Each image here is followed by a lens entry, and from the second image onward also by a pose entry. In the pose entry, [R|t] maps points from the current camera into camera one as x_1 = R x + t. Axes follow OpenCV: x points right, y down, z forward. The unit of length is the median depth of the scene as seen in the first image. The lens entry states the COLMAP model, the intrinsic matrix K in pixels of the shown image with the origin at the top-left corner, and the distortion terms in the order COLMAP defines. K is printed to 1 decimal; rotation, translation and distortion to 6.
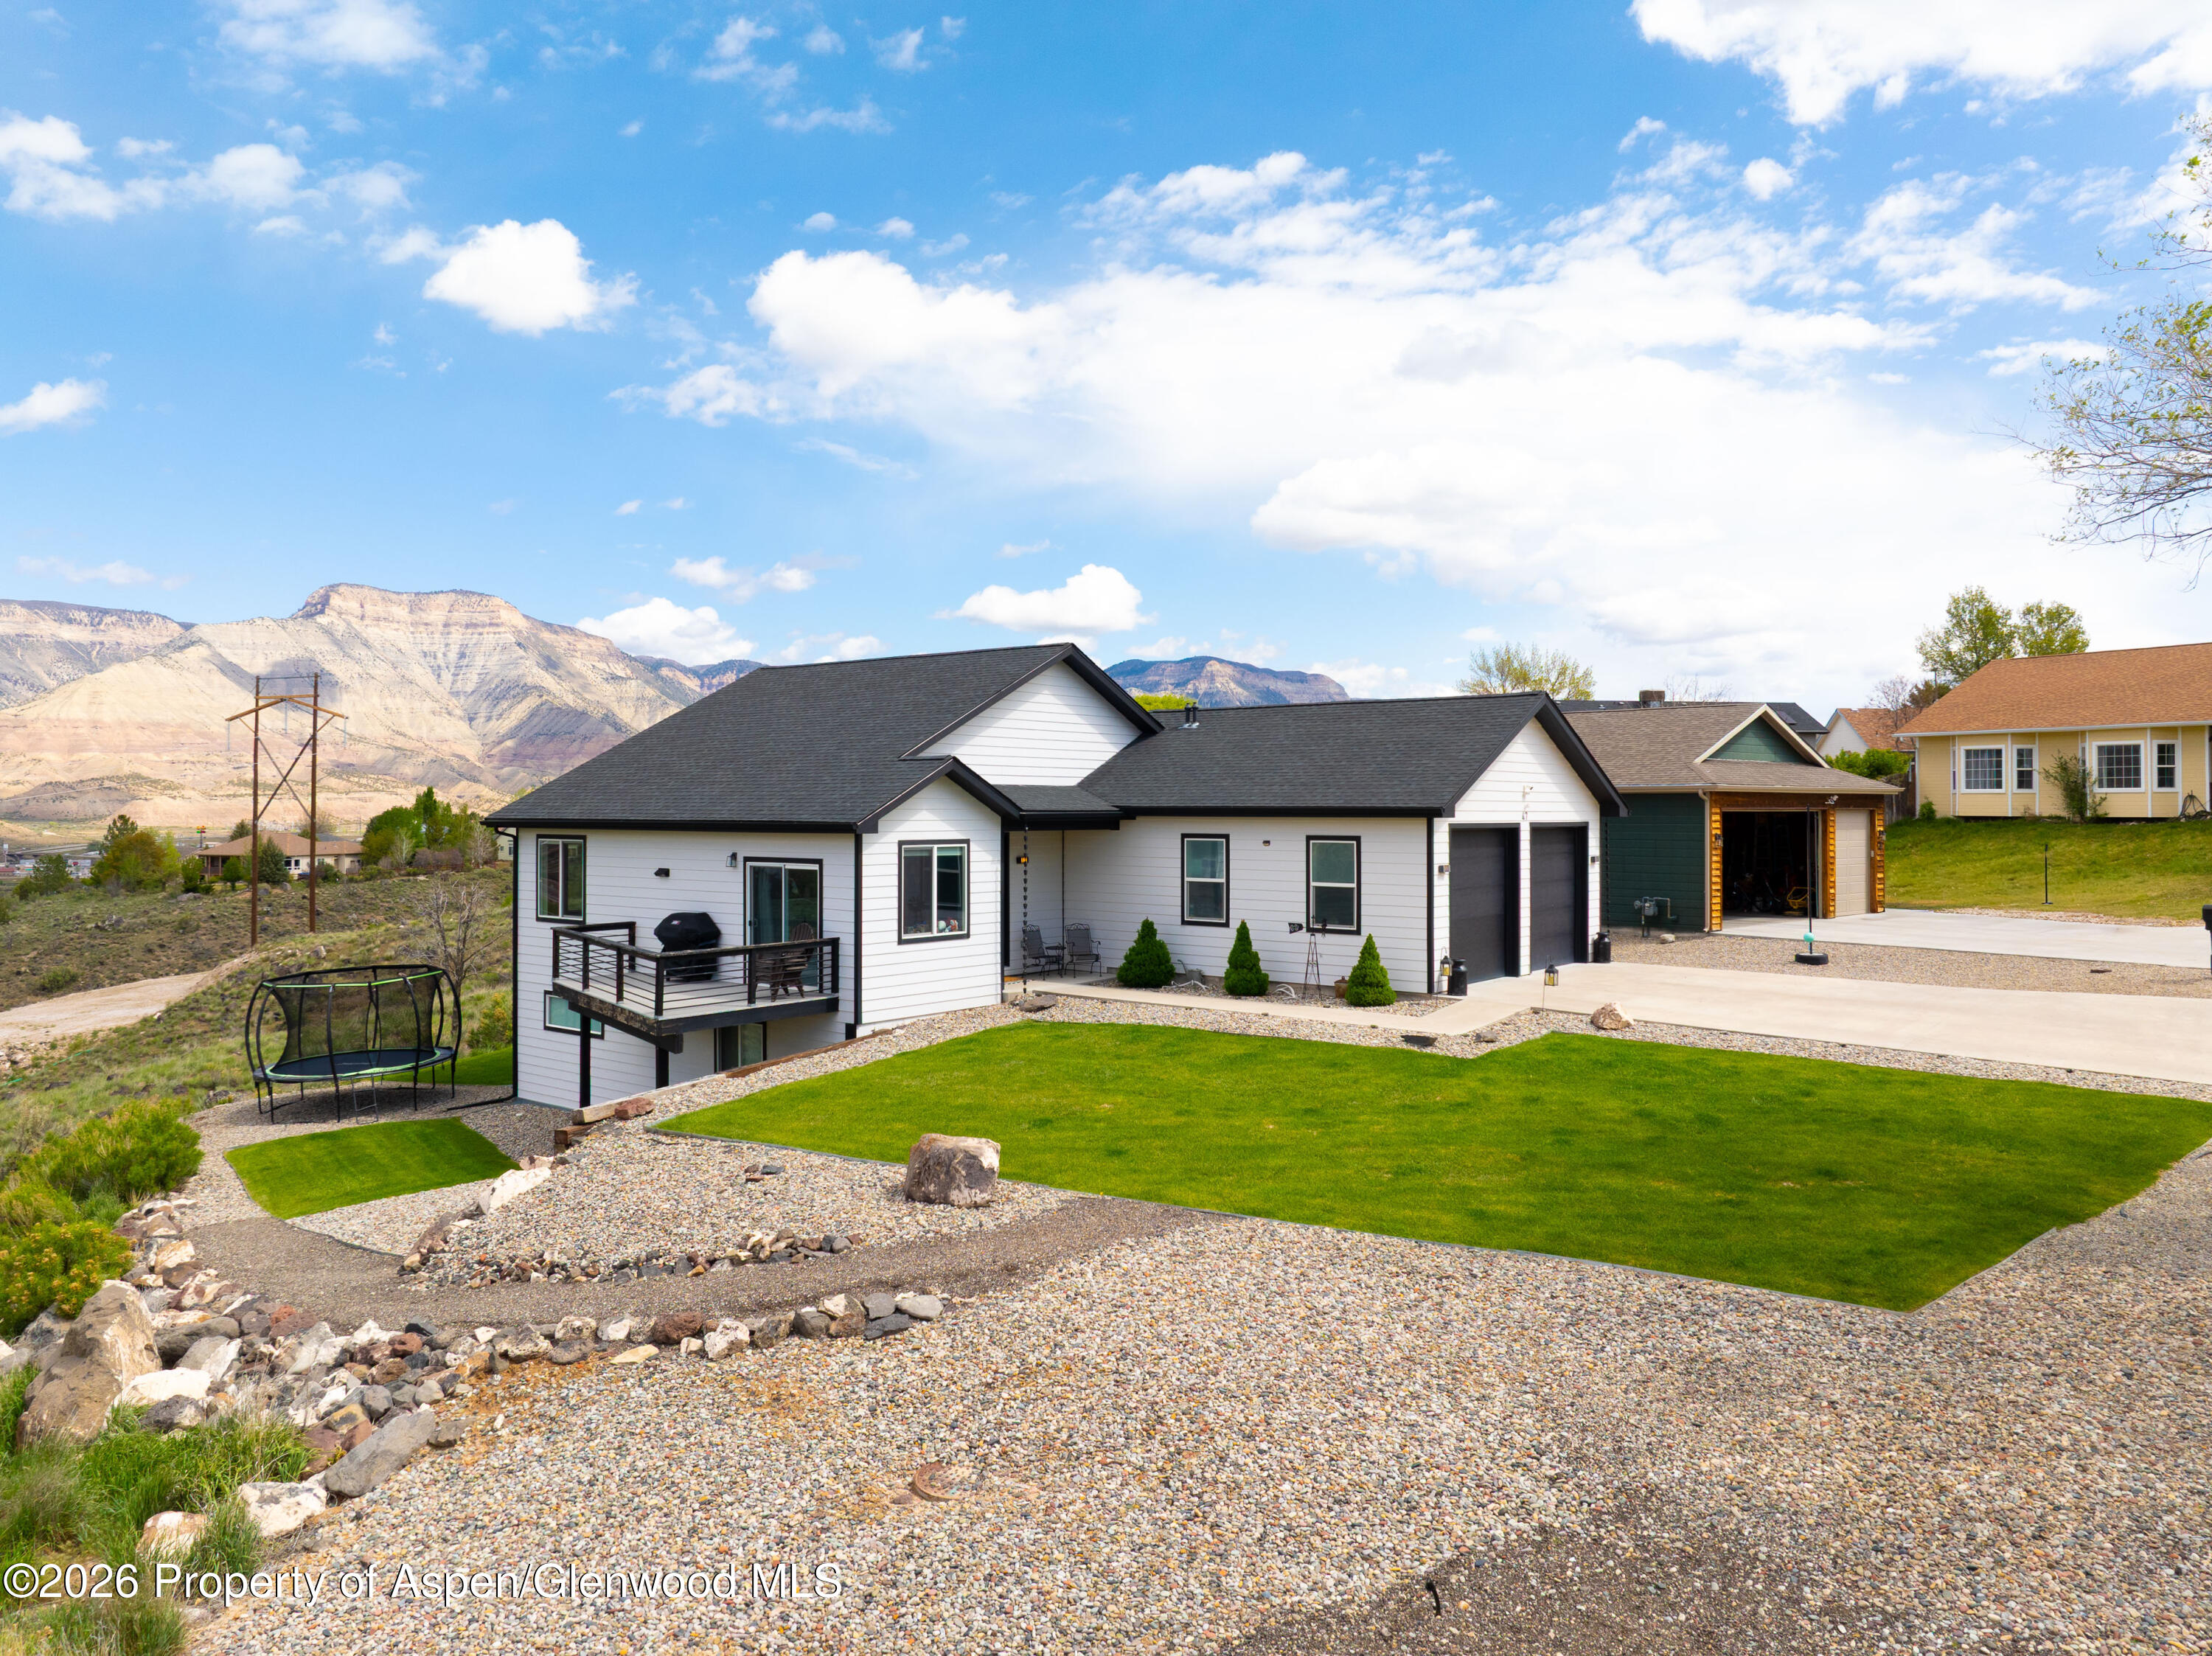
lens RADIAL K [[1609.6, 0, 1102.2], [0, 1609.6, 839.9], [0, 0, 1]] dist [-0.055916, 0.009891]
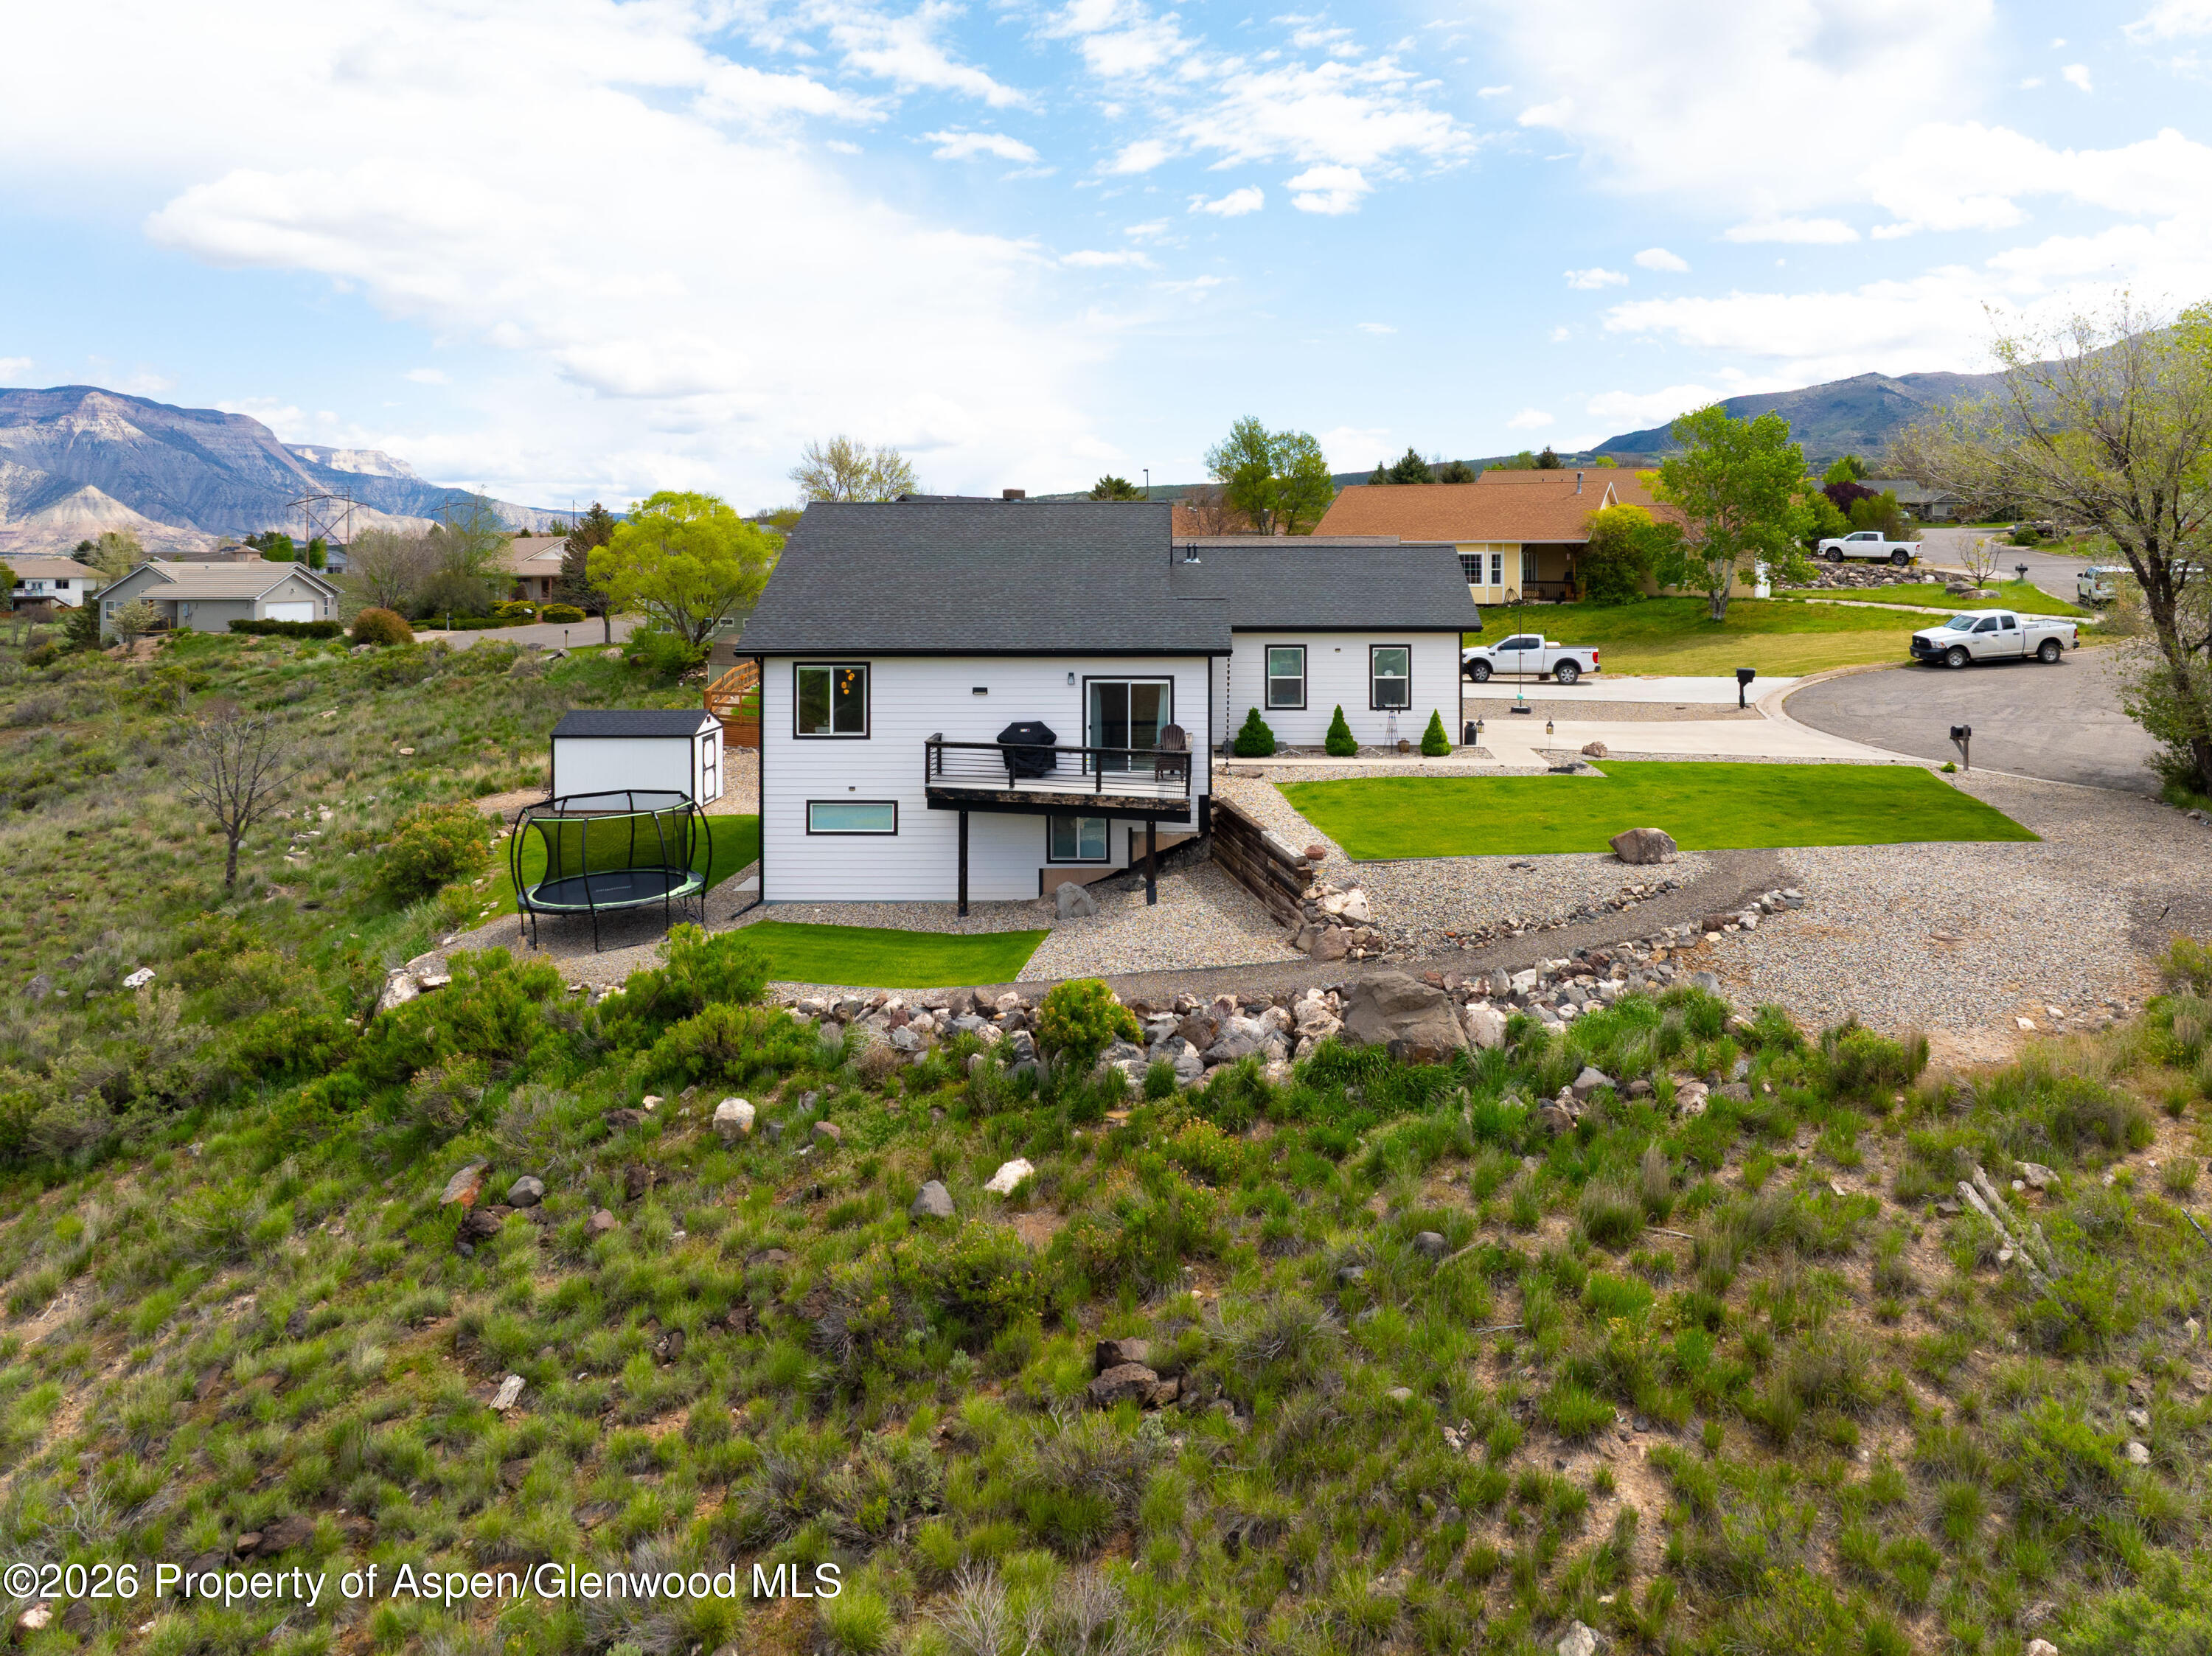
lens RADIAL K [[1609.6, 0, 1200.5], [0, 1609.6, 829.3], [0, 0, 1]] dist [-0.055916, 0.009891]
pose [[0.785423, -0.101014, 0.610661, -0.879722], [0.013813, 0.989208, 0.145865, -0.050718], [-0.618805, -0.106131, 0.778342, -0.071444]]
